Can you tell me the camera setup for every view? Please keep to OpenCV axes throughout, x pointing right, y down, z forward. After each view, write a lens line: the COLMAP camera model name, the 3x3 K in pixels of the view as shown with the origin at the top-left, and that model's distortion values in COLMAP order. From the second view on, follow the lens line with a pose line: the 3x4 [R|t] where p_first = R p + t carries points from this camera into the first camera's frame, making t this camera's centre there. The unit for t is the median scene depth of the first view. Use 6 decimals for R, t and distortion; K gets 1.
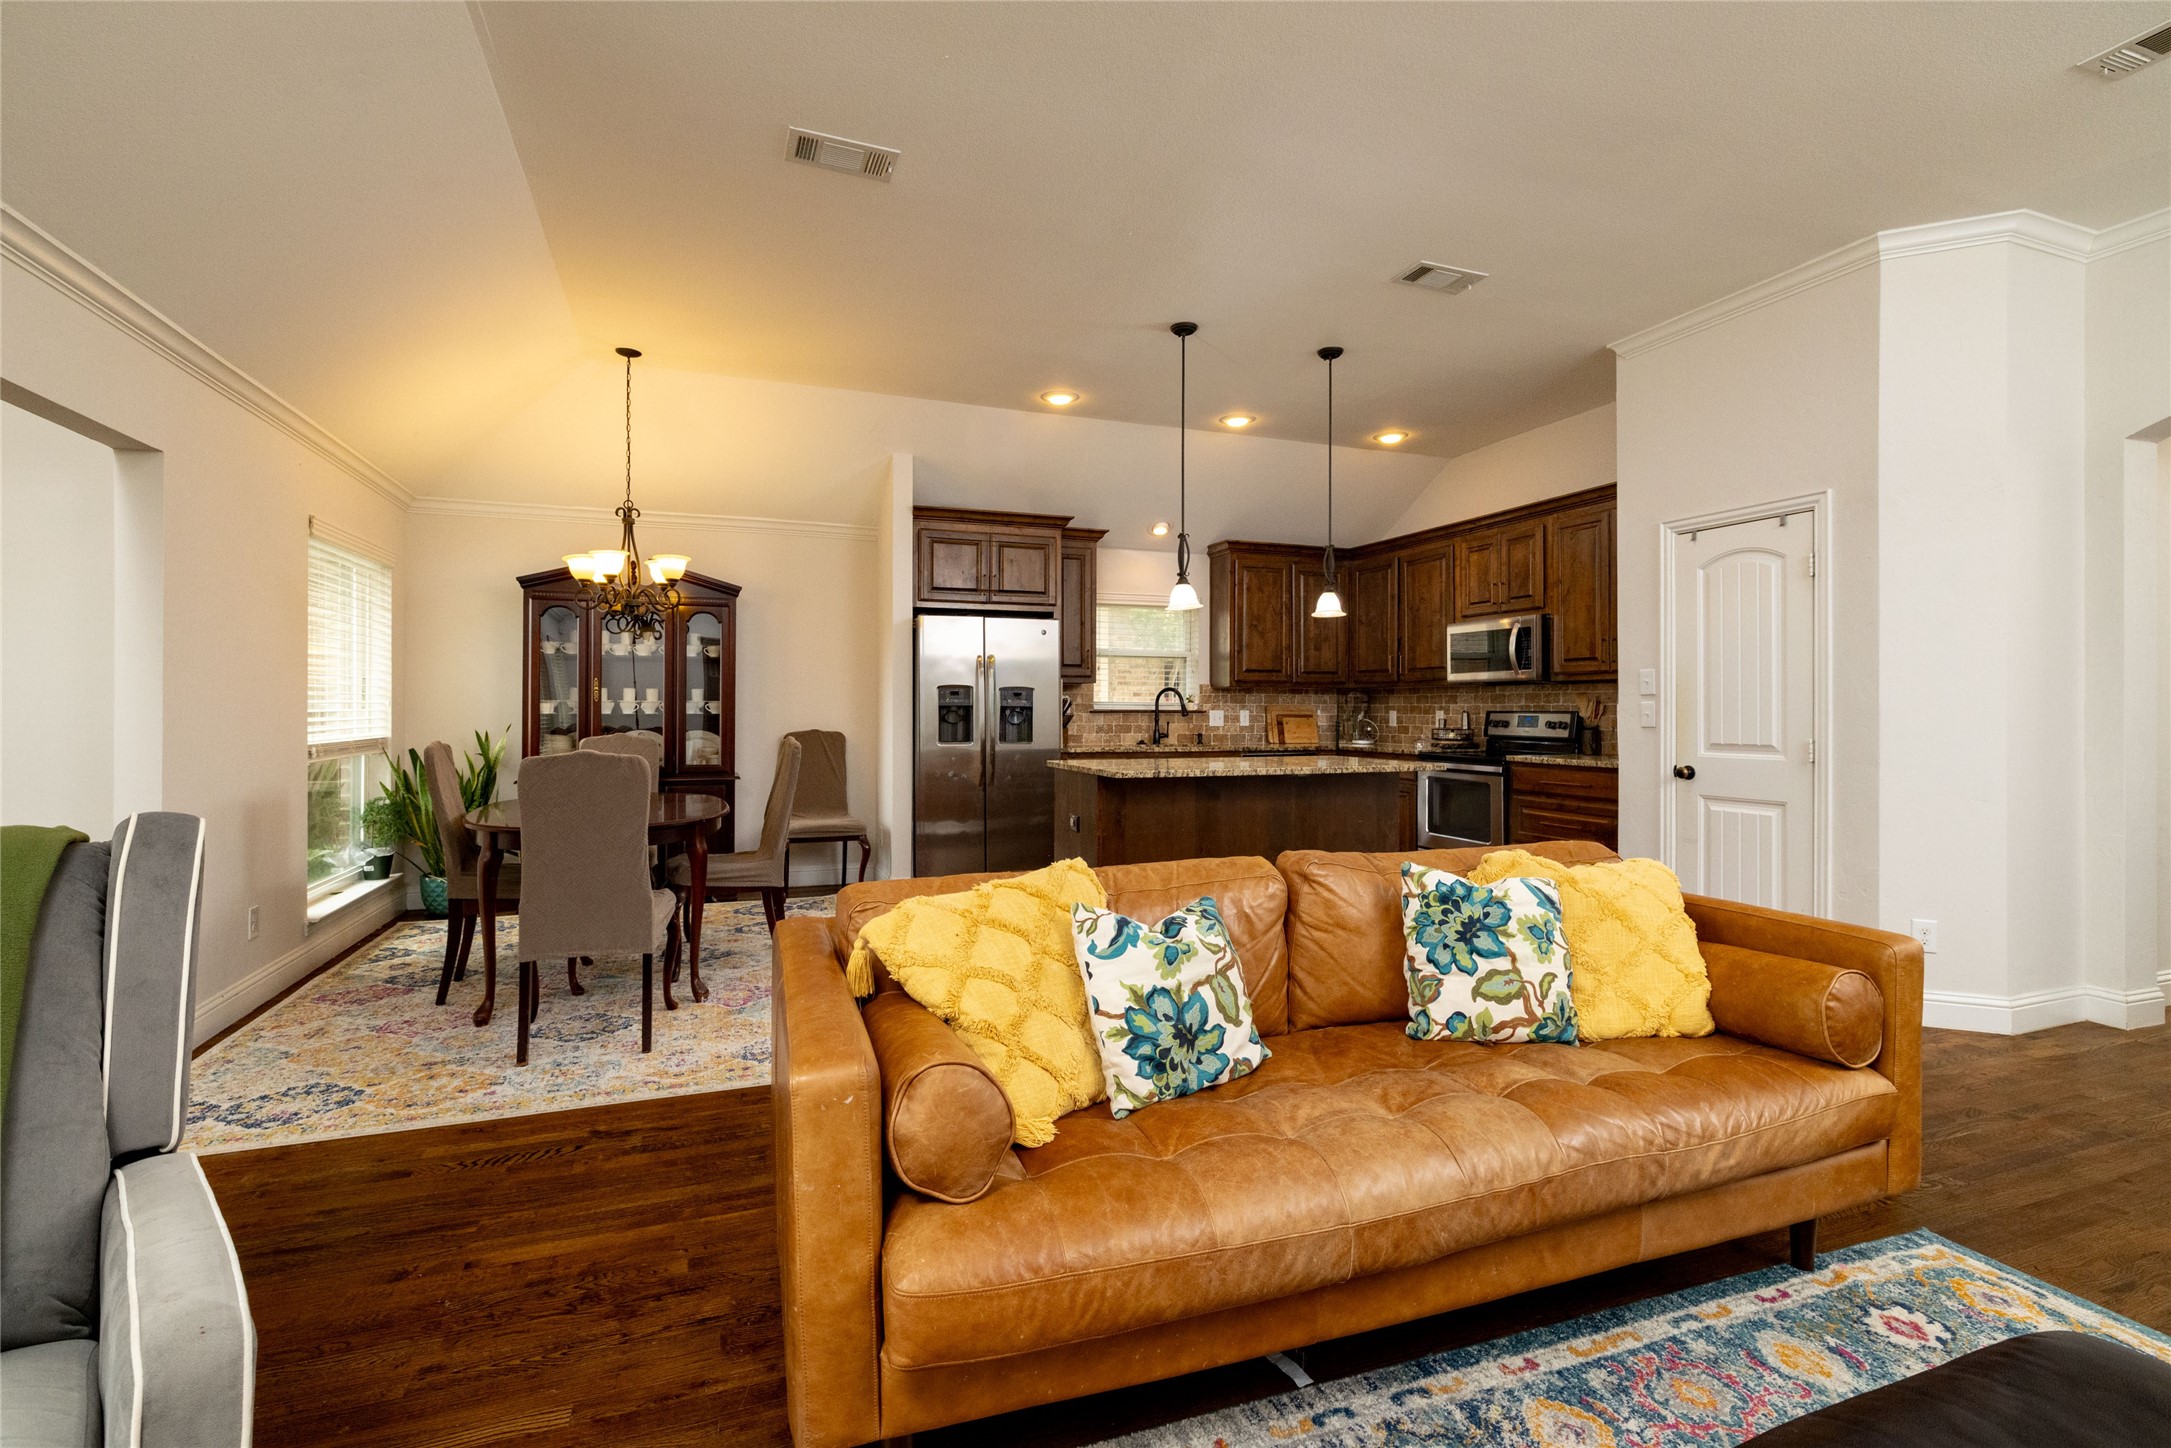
lens RADIAL K [[969.5, 0, 1087.2], [0, 969.5, 709.0], [0, 0, 1]] dist [0.002142, -0.000679]
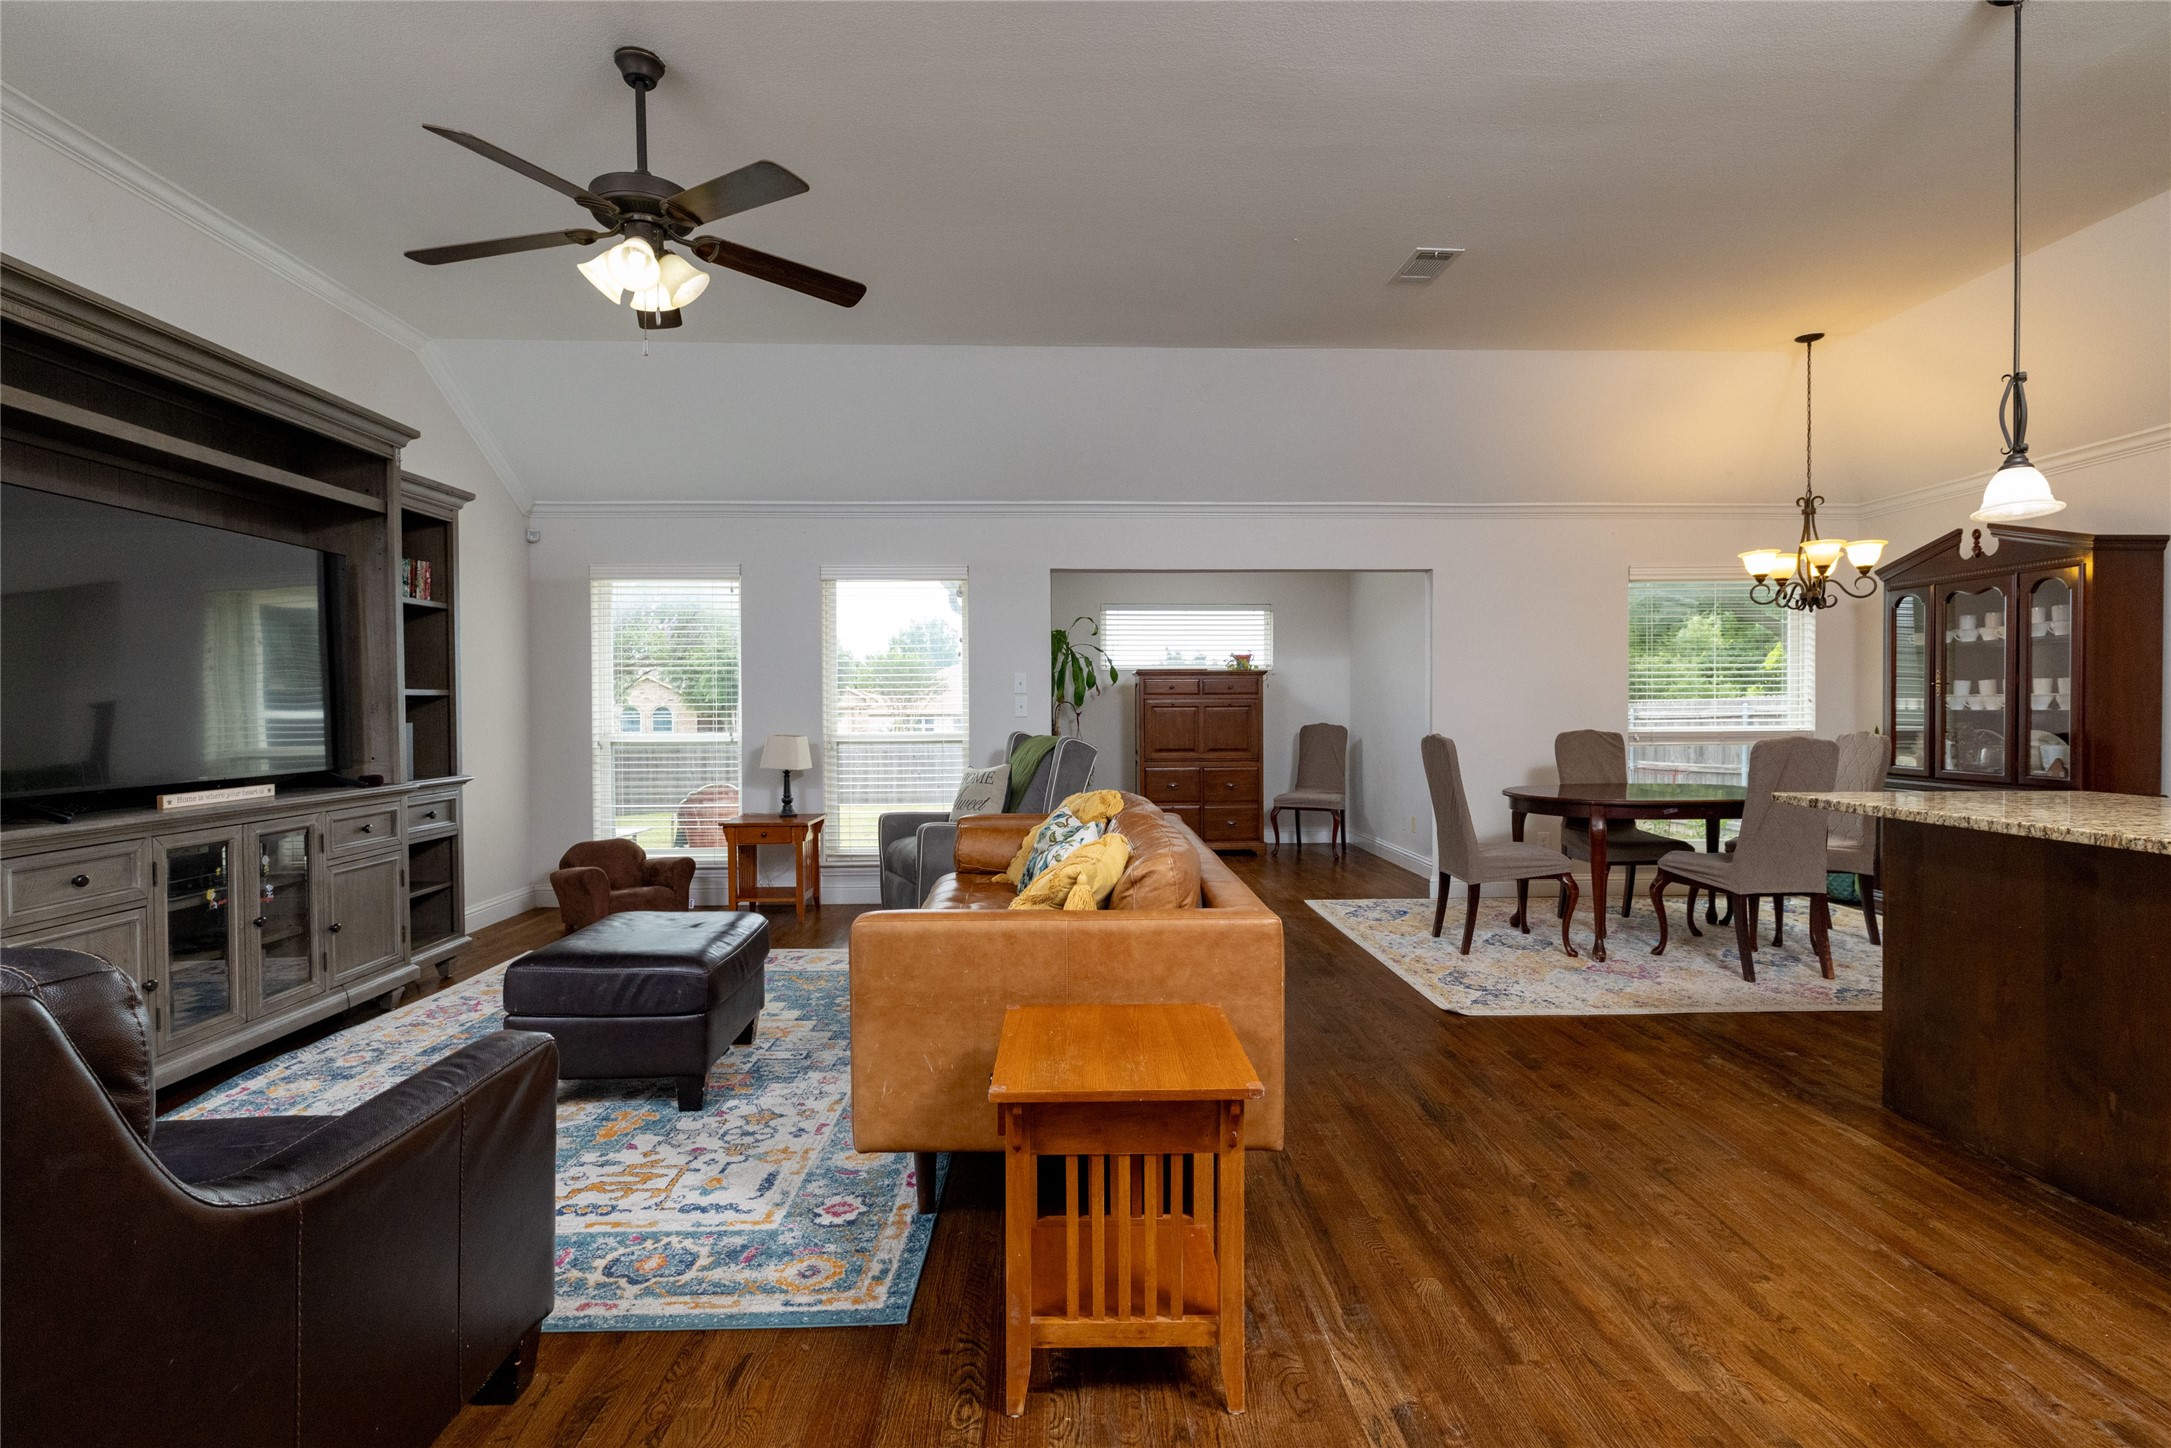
lens RADIAL K [[1047.8, 0, 1101.4], [0, 1047.8, 715.3], [0, 0, 1]] dist [0.000368, 0.001199]
pose [[-0.310706, 0.006225, -0.950486, 0.596896], [0.002973, 0.999980, 0.005578, 0.002048], [0.950501, -0.001093, -0.310718, 0.516607]]
